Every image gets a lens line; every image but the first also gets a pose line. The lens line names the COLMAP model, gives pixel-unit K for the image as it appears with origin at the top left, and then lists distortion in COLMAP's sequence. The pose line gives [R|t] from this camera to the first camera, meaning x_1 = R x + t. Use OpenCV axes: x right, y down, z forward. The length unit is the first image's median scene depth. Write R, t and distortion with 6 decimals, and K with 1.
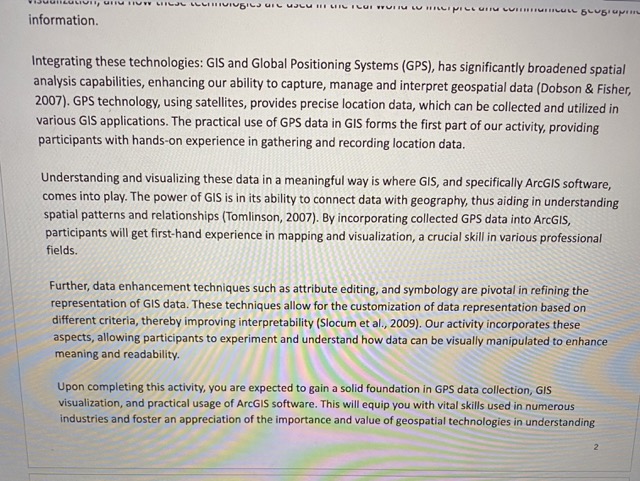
lens RADIAL K [[486.9, 0, 320.4], [0, 486.9, 241.0], [0, 0, 1]] dist [-0.032681, 0.032521]
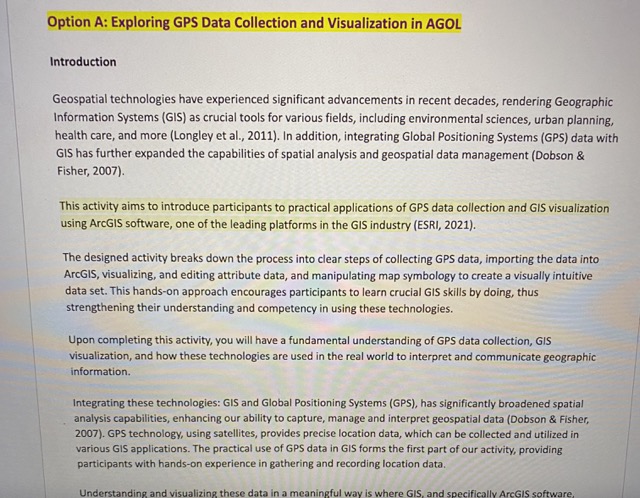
lens RADIAL K [[520.7, 0, 320.2], [0, 520.7, 249.0], [0, 0, 1]] dist [0.001043, -0.004184]
pose [[0.999924, -0.012037, 0.002658, 0.001659], [0.011109, 0.786424, -0.617587, 0.139665], [0.005344, 0.617569, 0.786498, -0.256635]]
